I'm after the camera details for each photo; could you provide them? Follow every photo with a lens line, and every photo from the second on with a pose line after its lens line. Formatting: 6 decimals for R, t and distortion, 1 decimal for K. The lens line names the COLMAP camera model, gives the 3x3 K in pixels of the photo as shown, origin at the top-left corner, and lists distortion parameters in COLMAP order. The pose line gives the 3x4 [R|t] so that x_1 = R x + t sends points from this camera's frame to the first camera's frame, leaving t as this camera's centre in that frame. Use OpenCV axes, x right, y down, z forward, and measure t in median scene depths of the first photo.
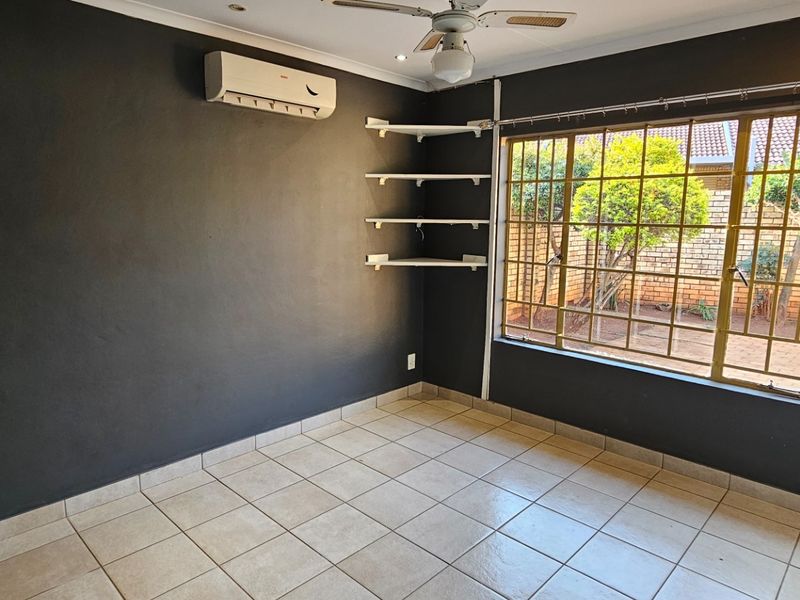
lens RADIAL K [[529.4, 0, 402.4], [0, 529.4, 300.5], [0, 0, 1]] dist [0.001781, -0.002223]
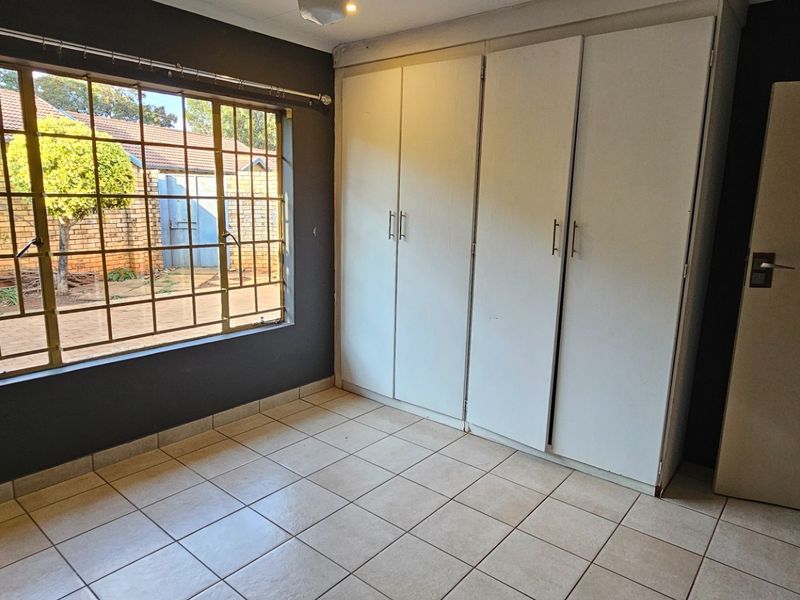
lens RADIAL K [[529.4, 0, 402.4], [0, 529.4, 300.5], [0, 0, 1]] dist [0.001781, -0.002223]
pose [[-0.079861, -0.196746, 0.977197, -0.539015], [0.144614, 0.967669, 0.206647, -0.097706], [-0.986260, 0.157819, -0.048827, 0.664955]]
